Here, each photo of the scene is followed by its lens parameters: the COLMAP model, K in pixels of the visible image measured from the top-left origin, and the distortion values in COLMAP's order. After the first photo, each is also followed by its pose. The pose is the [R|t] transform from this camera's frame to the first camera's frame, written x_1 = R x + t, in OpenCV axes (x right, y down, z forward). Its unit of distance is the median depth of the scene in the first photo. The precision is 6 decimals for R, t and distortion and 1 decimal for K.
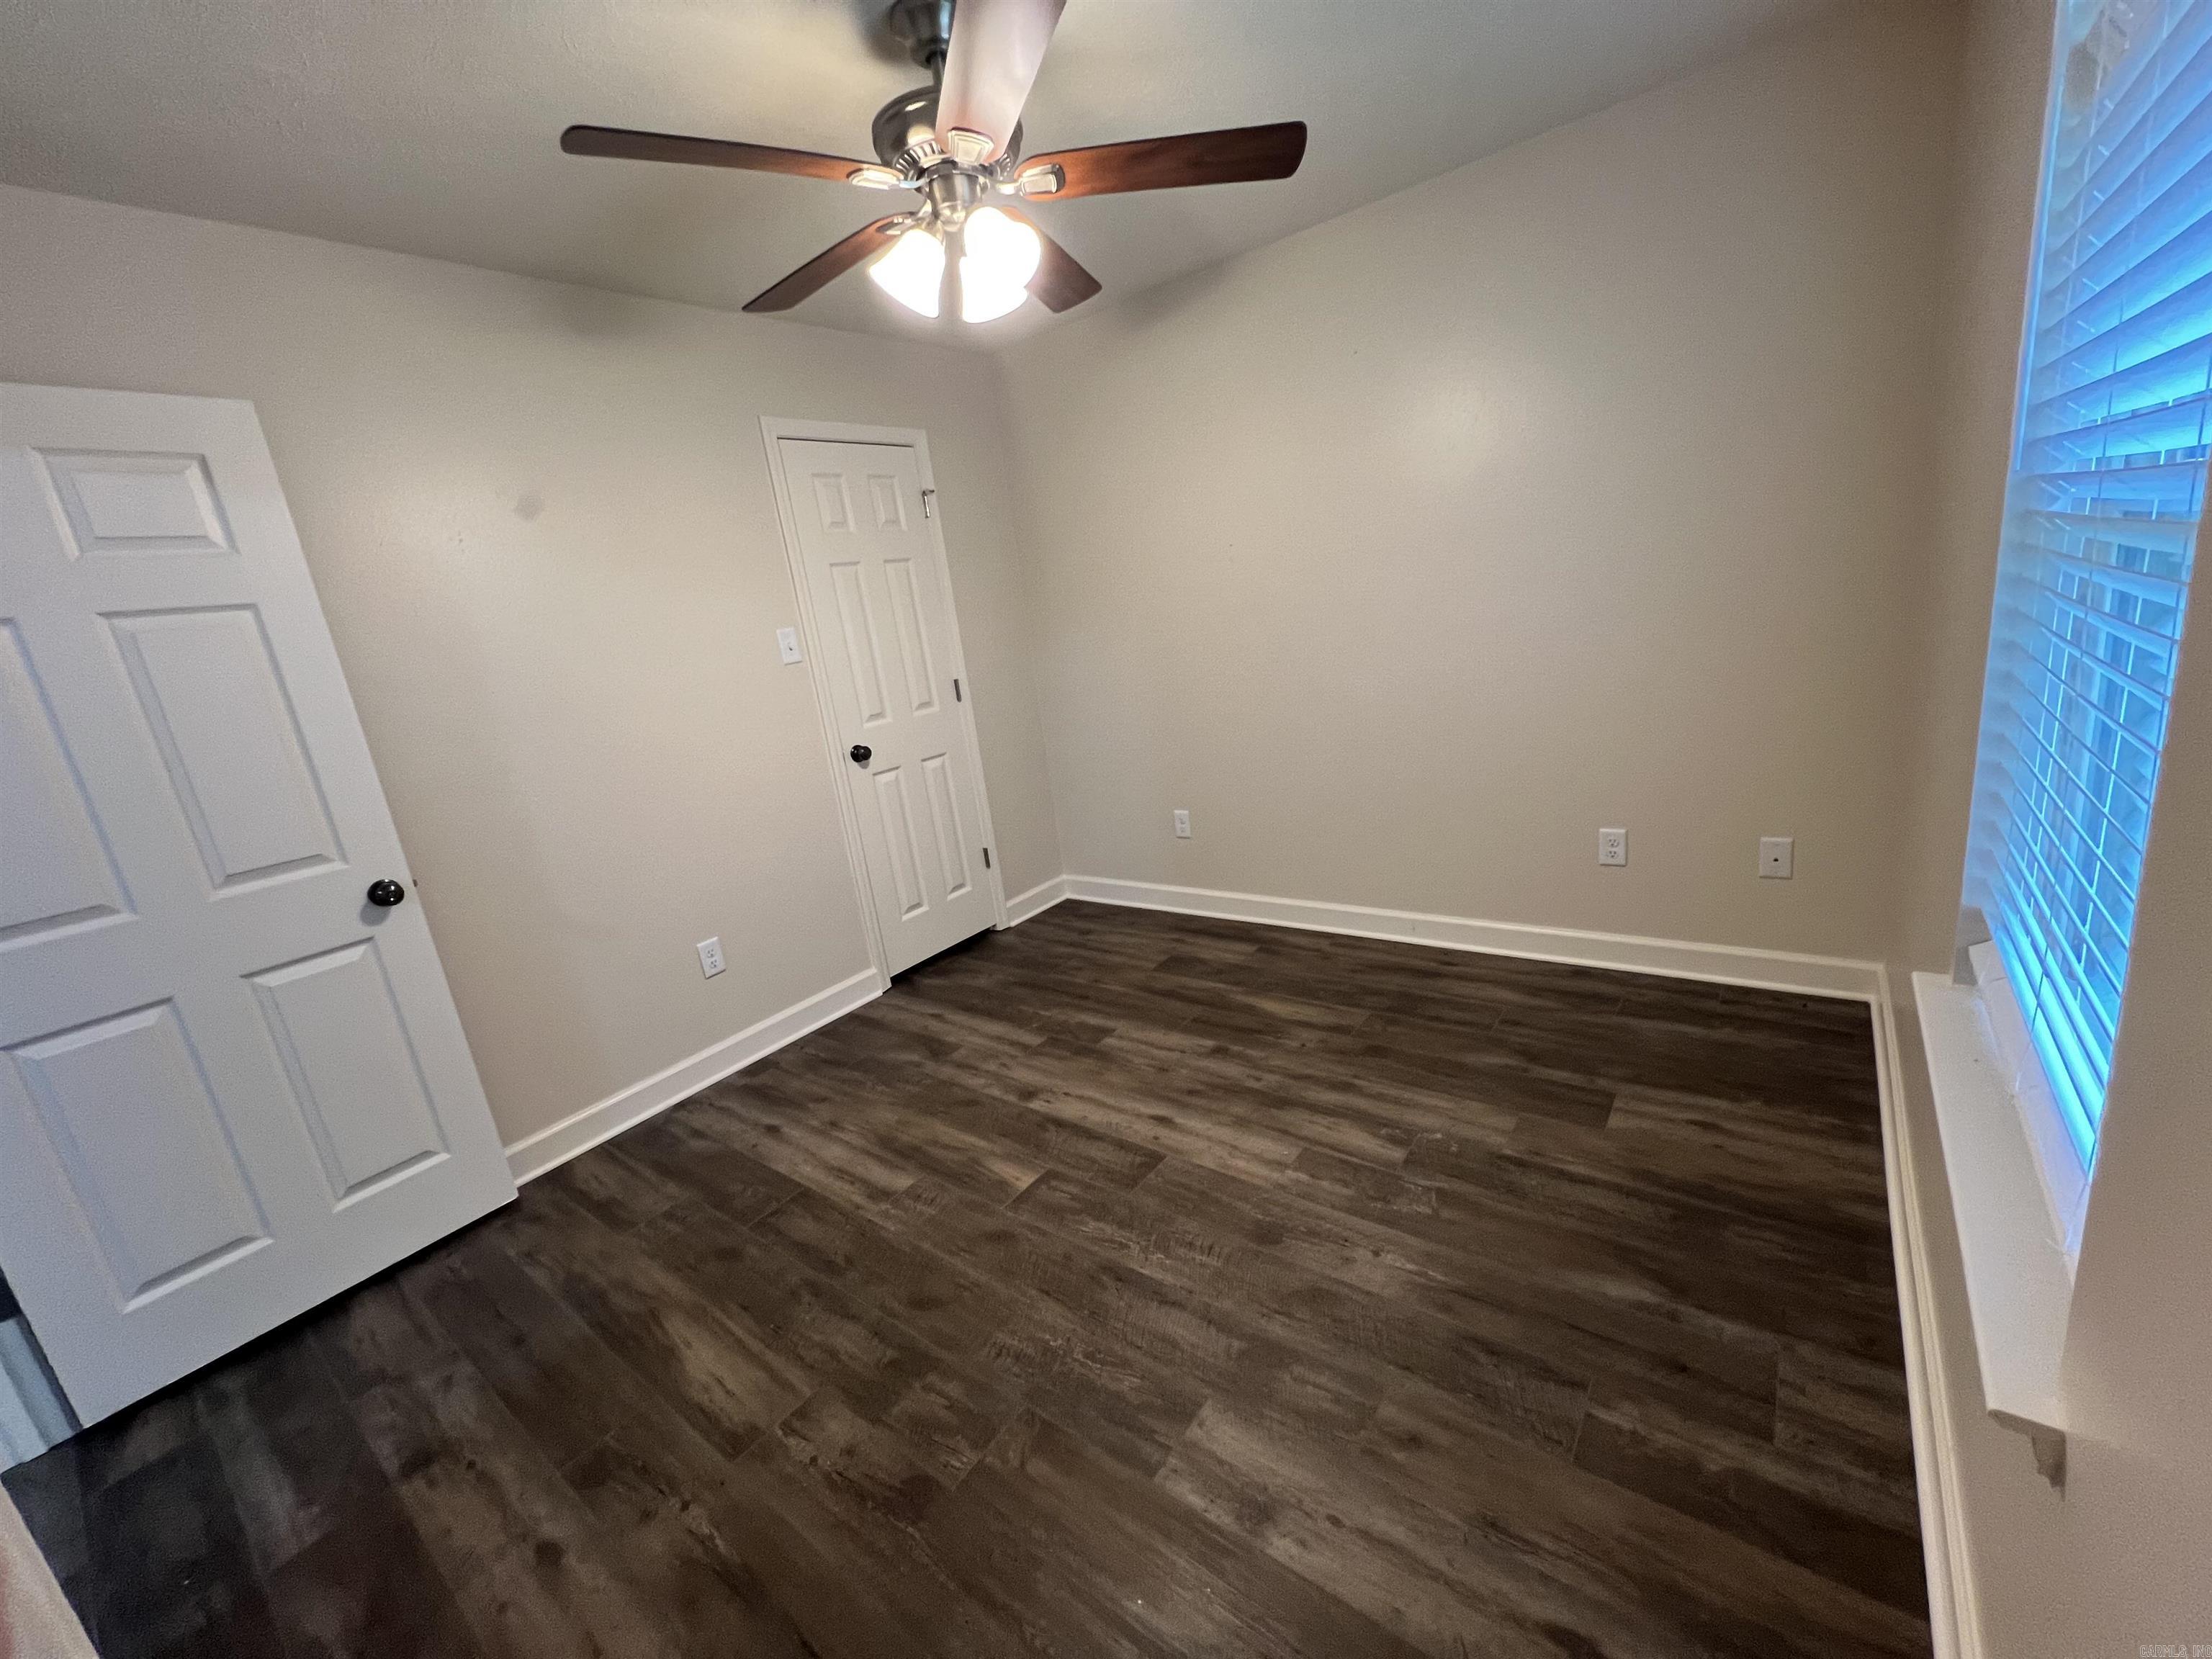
lens RADIAL K [[882.5, 0, 1098.9], [0, 882.5, 825.0], [0, 0, 1]] dist [-0.001878, -0.000074]
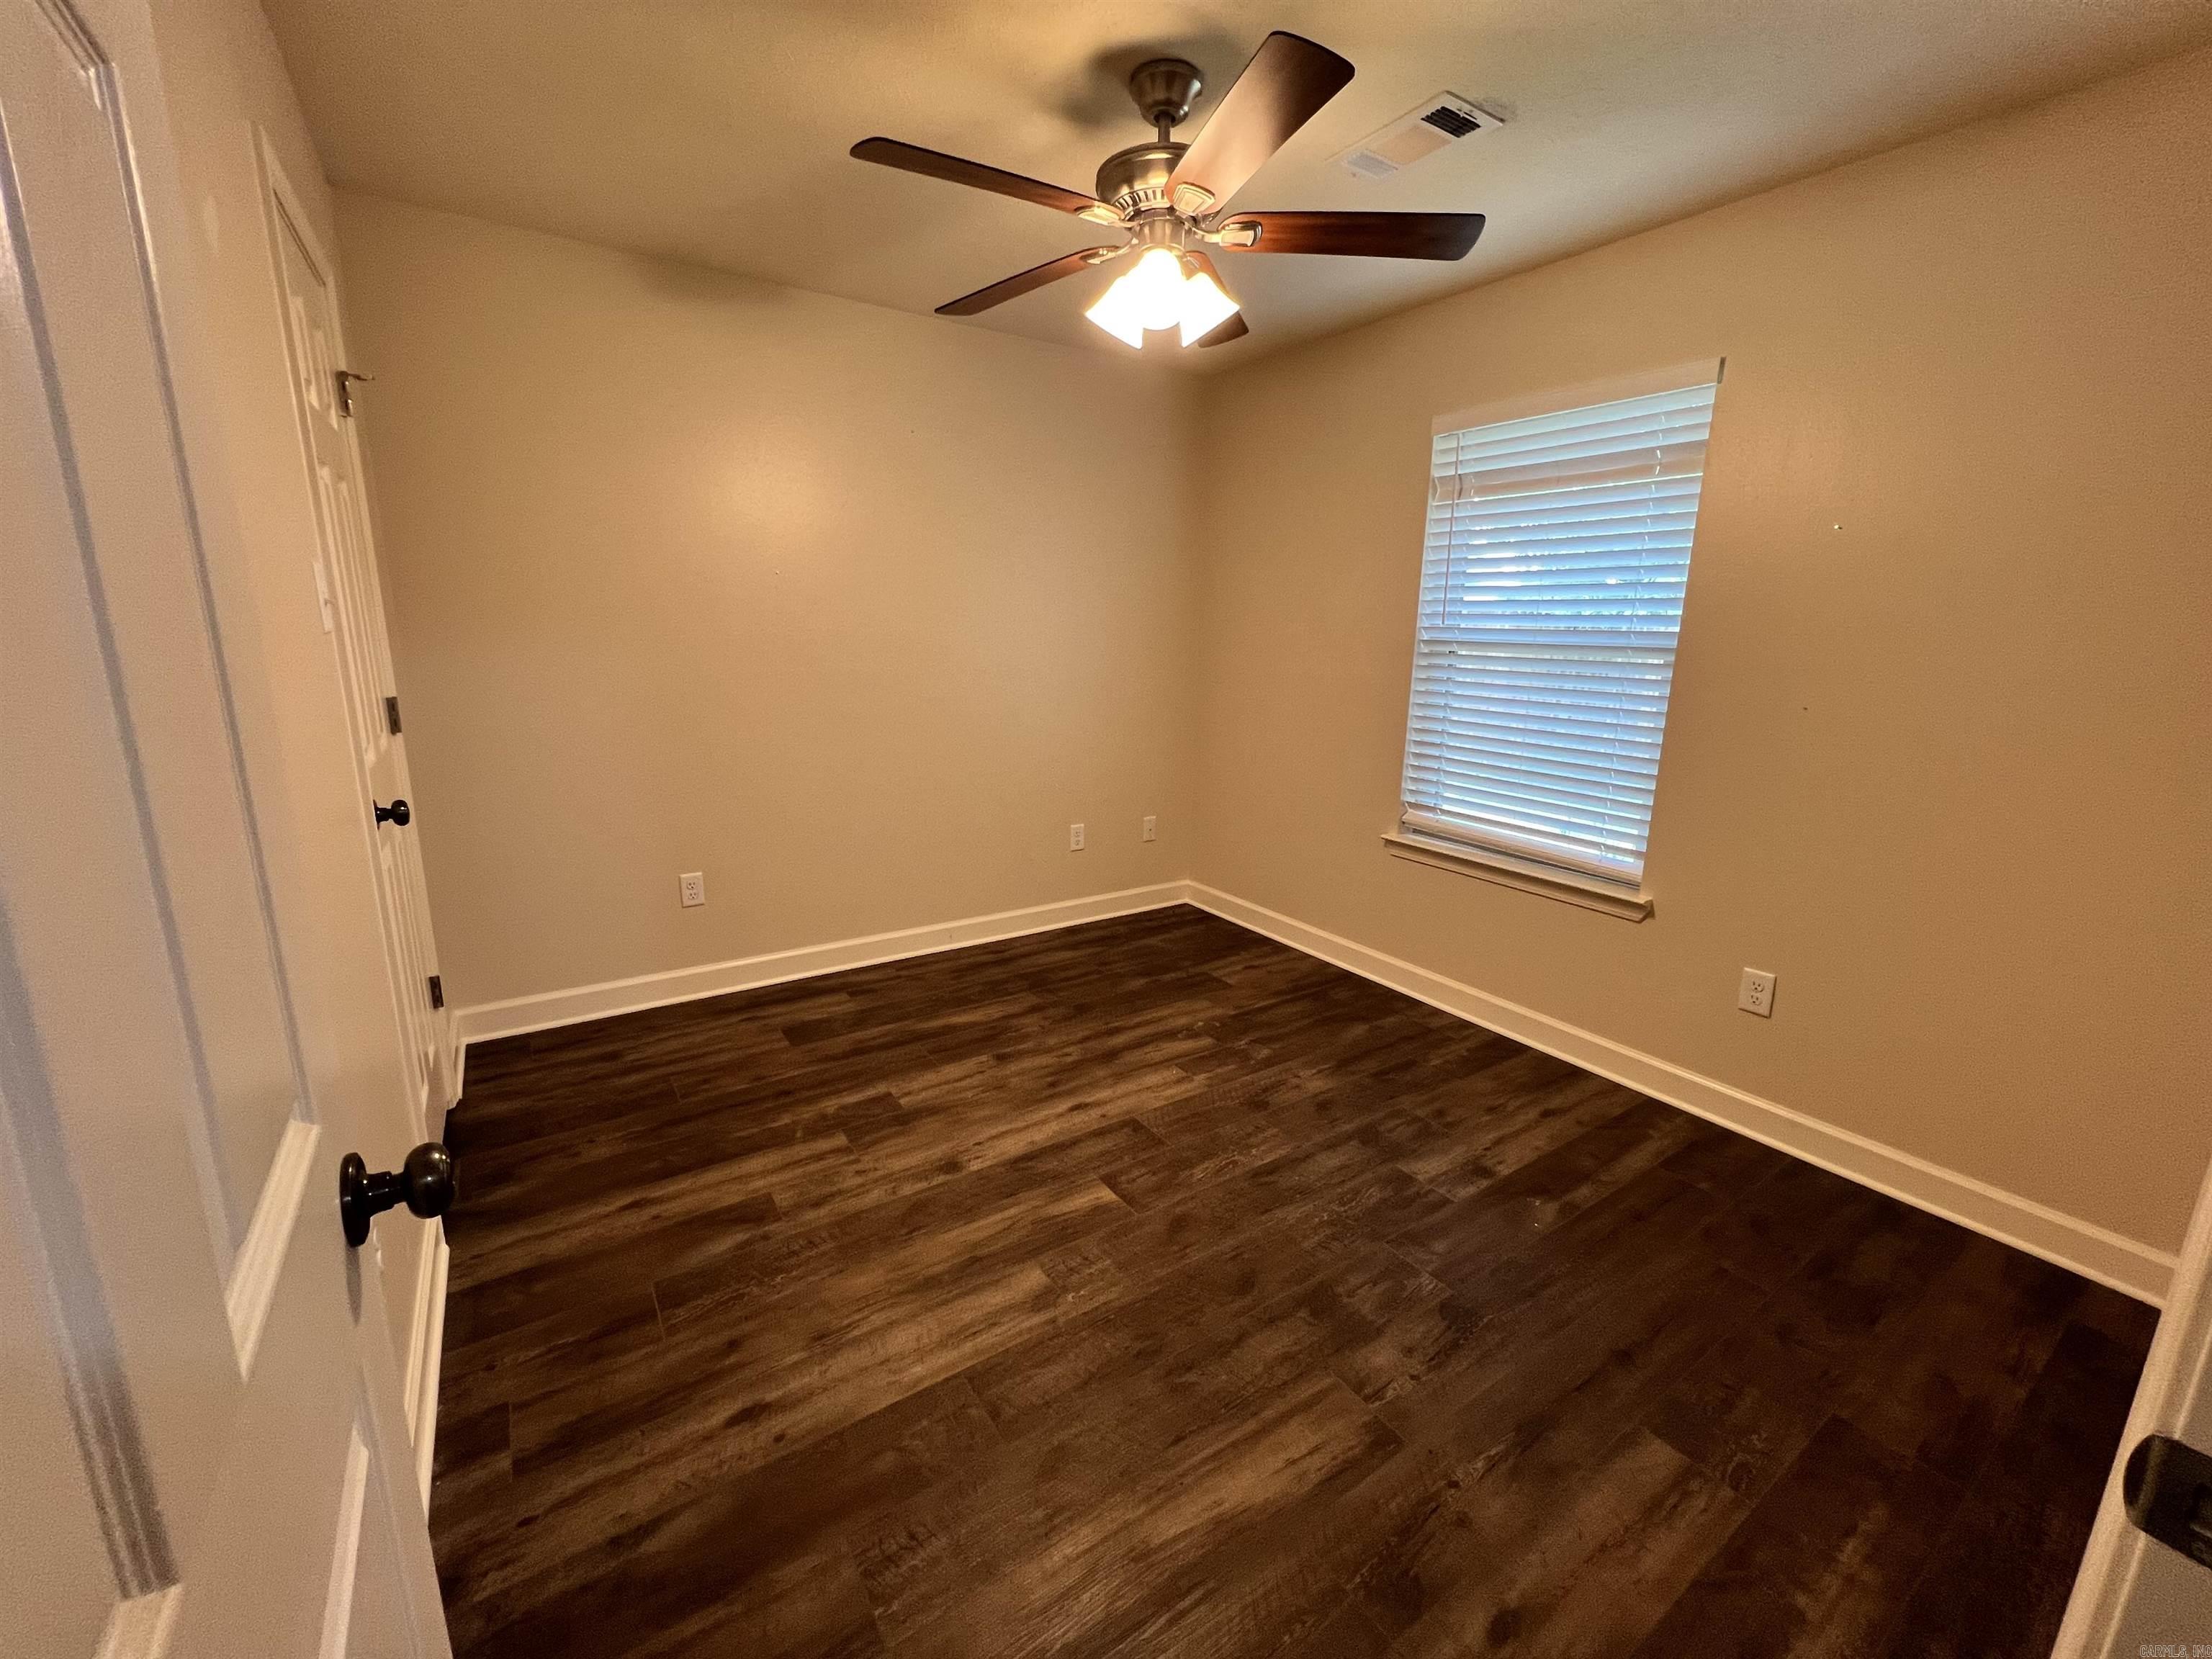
lens RADIAL K [[885.1, 0, 1102.1], [0, 885.1, 826.2], [0, 0, 1]] dist [-0.002470, 0.000024]
pose [[0.317456, -0.070867, 0.945621, -0.916394], [0.173739, 0.984670, 0.015467, -0.009166], [-0.932221, 0.159381, 0.324902, 0.587722]]
